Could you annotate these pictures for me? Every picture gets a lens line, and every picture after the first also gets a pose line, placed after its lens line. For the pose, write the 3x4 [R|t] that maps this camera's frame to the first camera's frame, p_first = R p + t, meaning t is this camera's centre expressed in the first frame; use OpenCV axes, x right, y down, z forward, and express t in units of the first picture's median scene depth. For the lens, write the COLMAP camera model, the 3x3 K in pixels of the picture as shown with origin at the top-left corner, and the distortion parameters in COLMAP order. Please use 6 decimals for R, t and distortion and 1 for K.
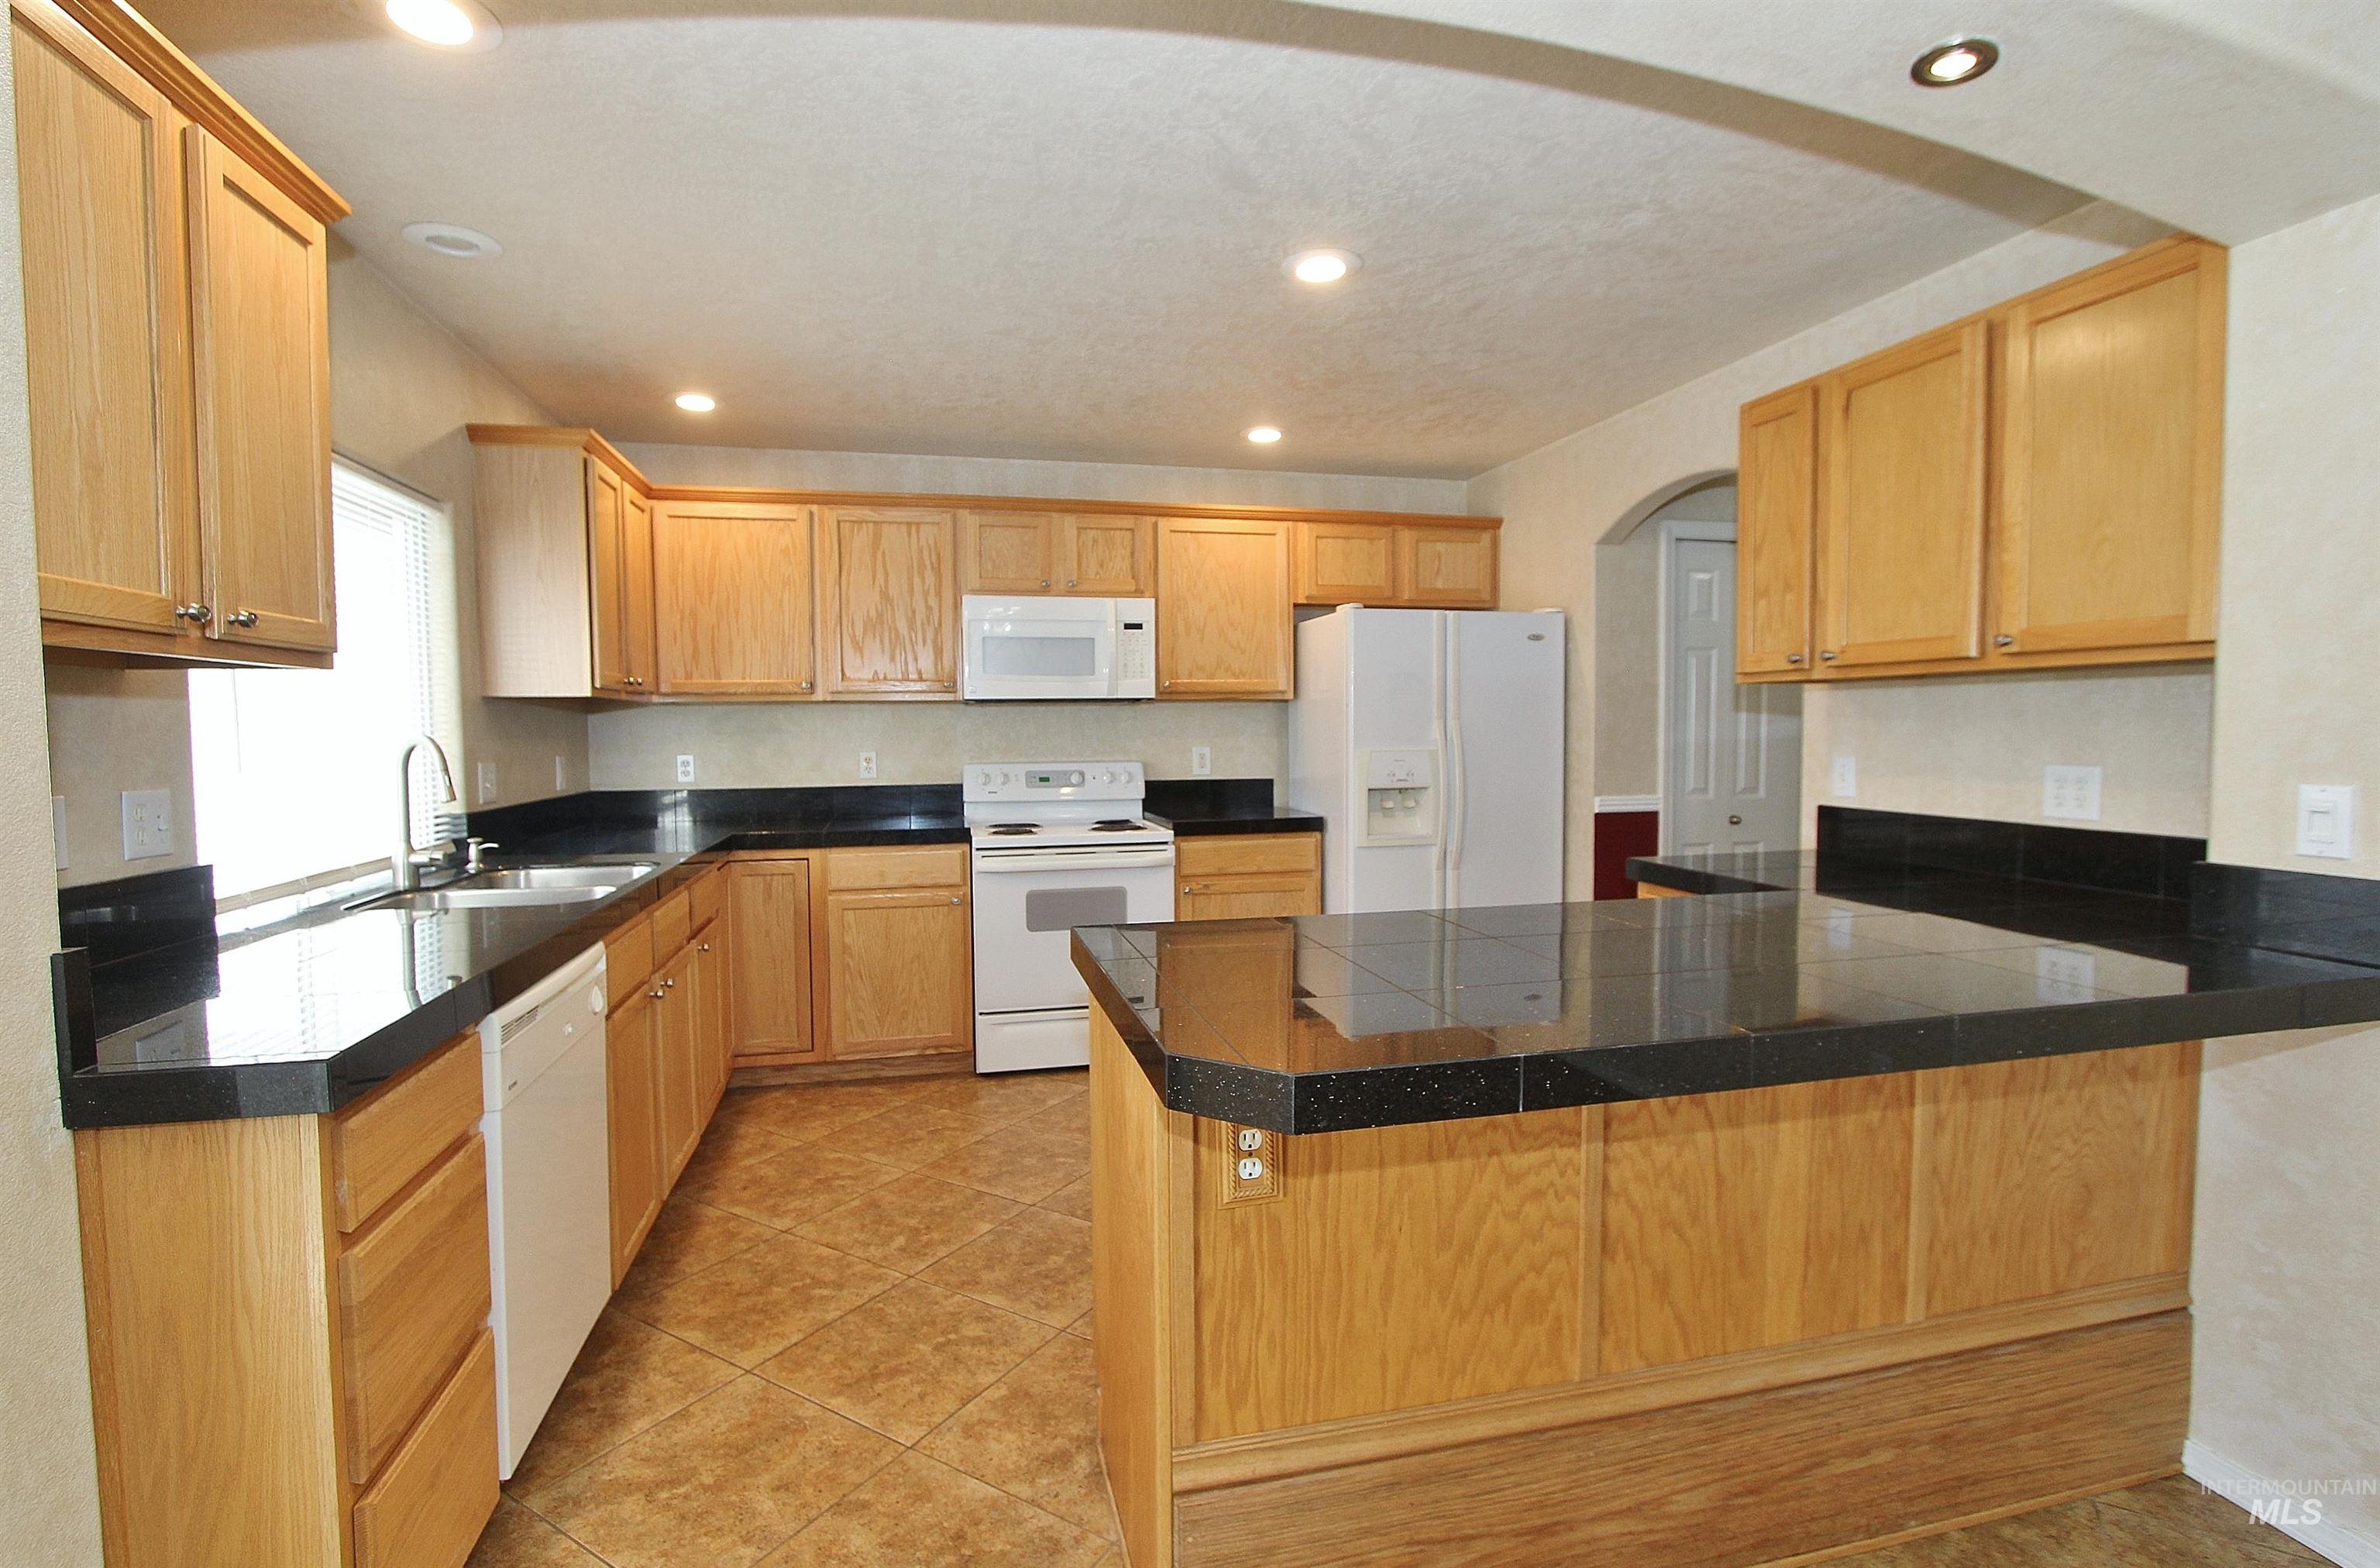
lens RADIAL K [[1102.2, 0, 1178.2], [0, 1102.2, 782.5], [0, 0, 1]] dist [-0.016107, 0.001997]
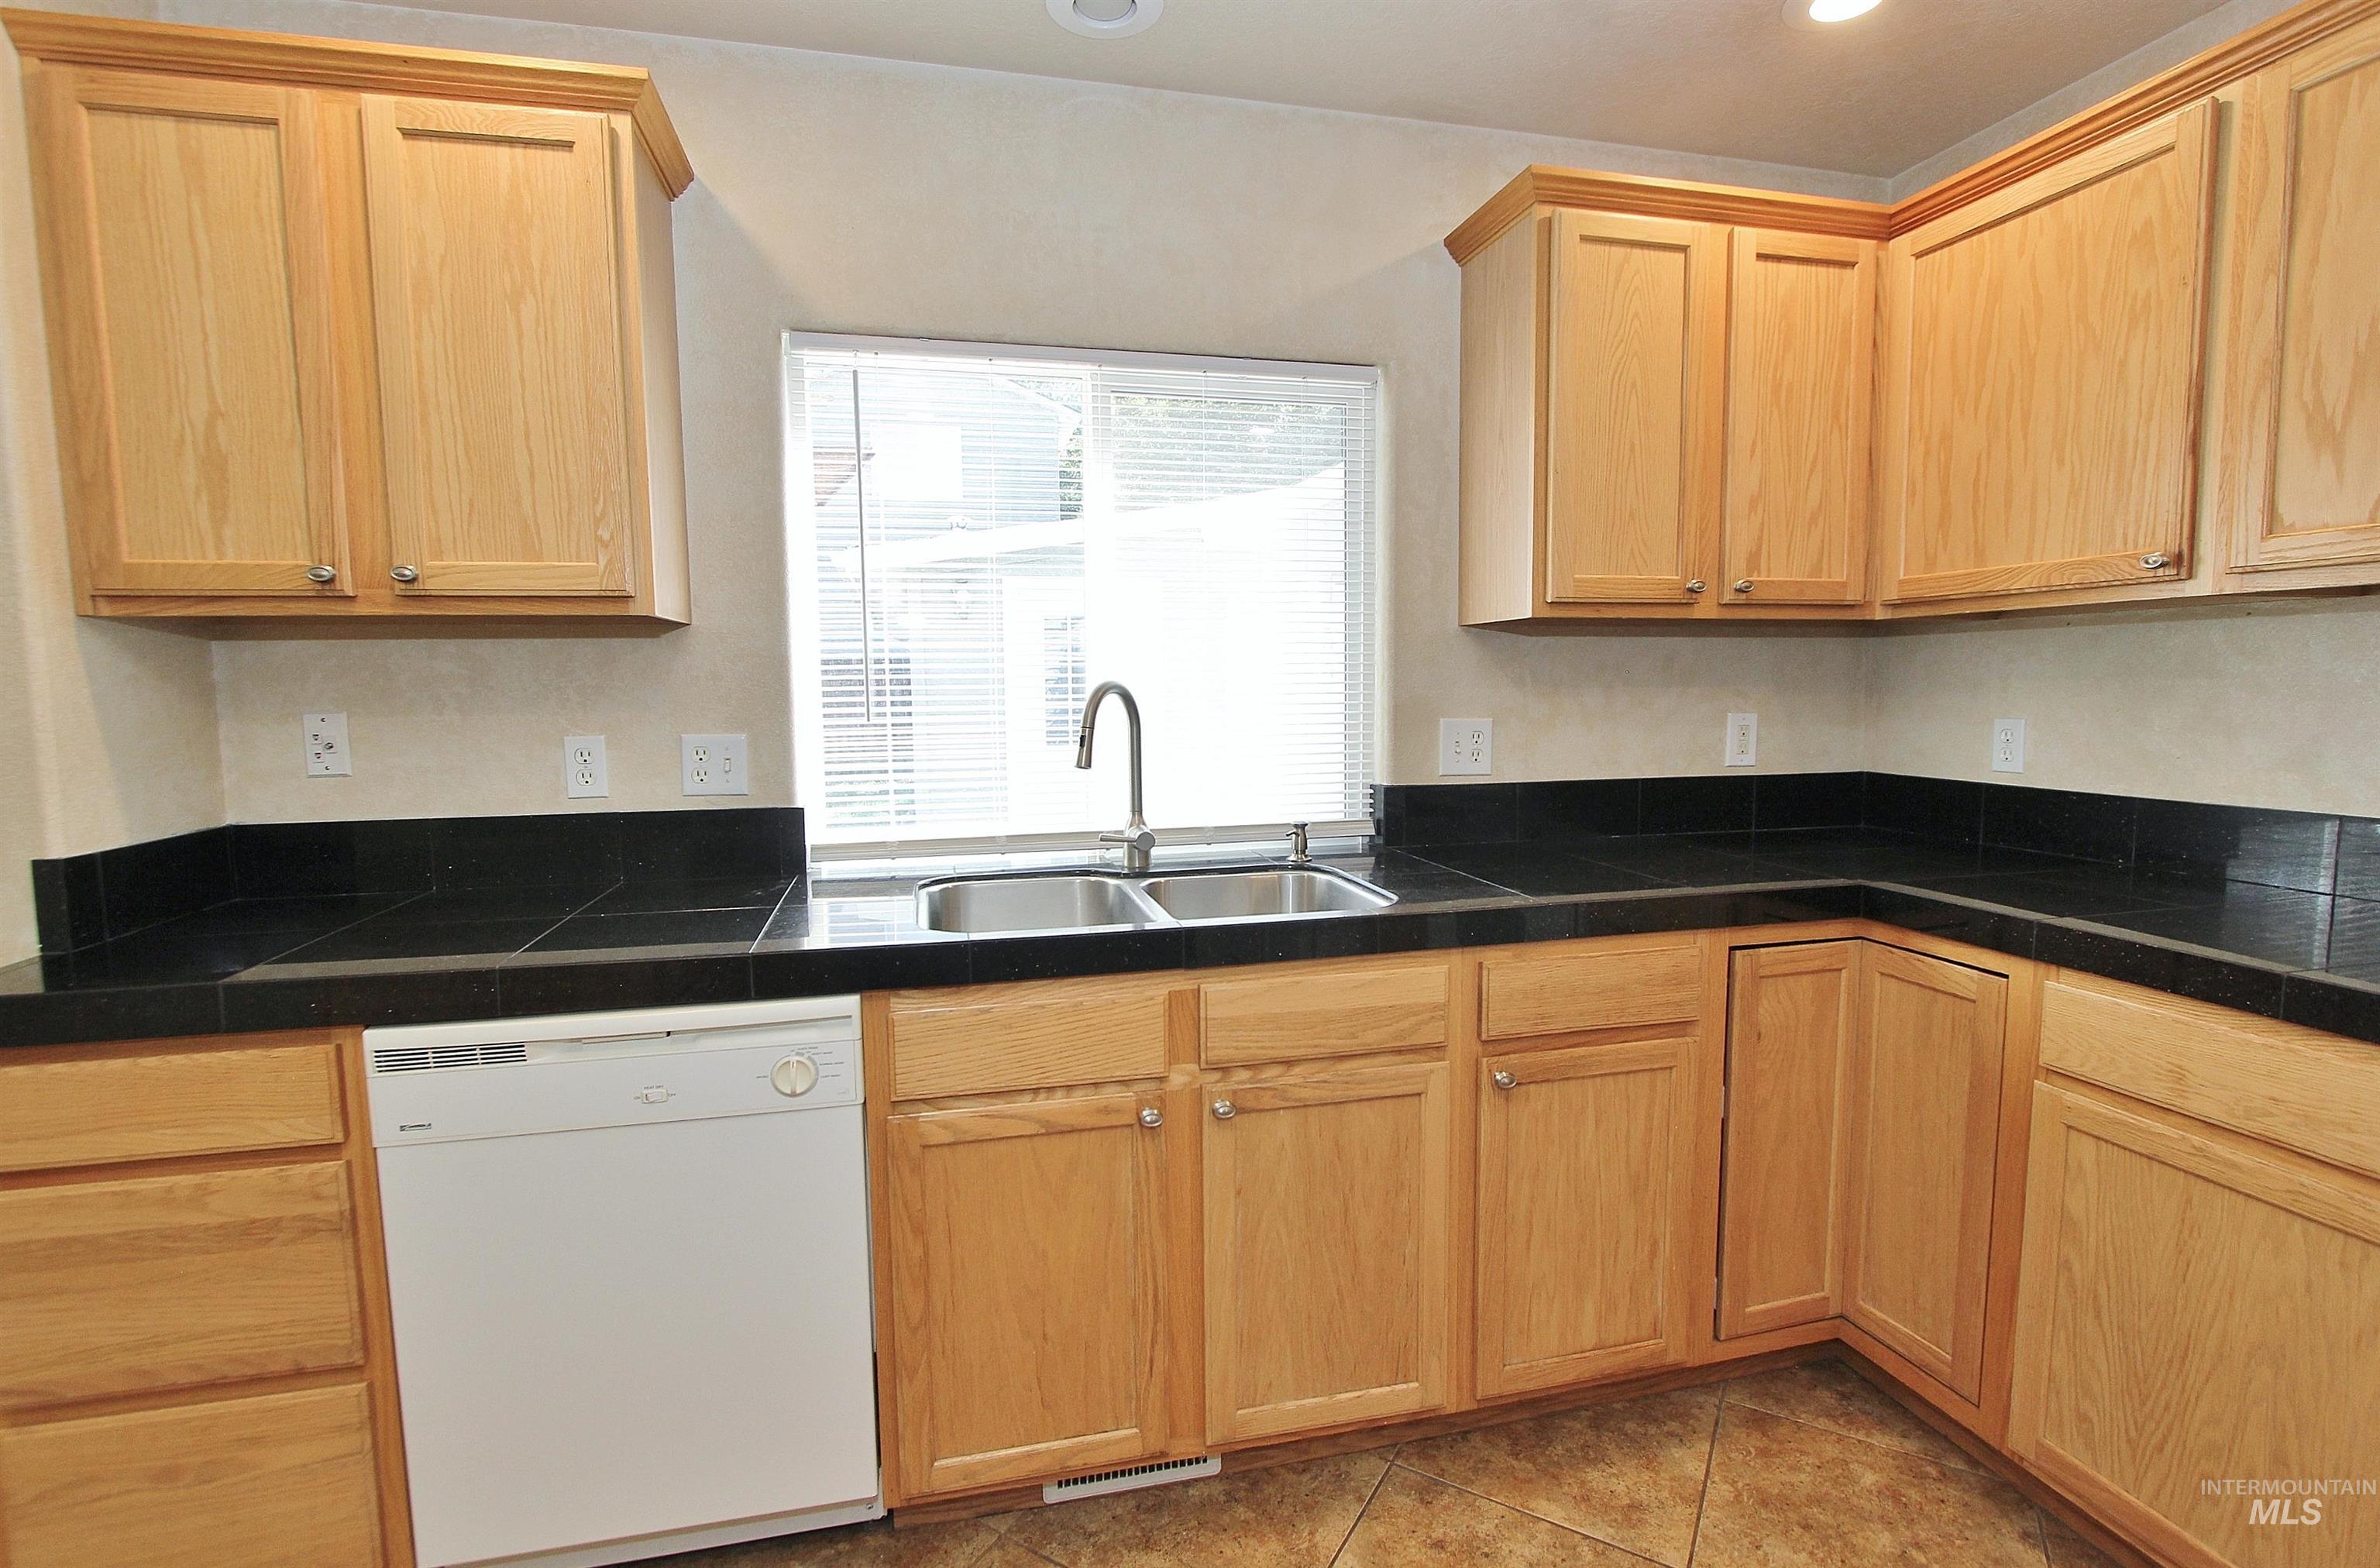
lens RADIAL K [[1102.2, 0, 1182.1], [0, 1102.2, 784.3], [0, 0, 1]] dist [-0.016107, 0.001997]
pose [[0.004104, 0.100538, -0.994925, 0.070096], [-0.039901, 0.994157, 0.100296, -0.032311], [0.999195, 0.039287, 0.008092, 0.651821]]
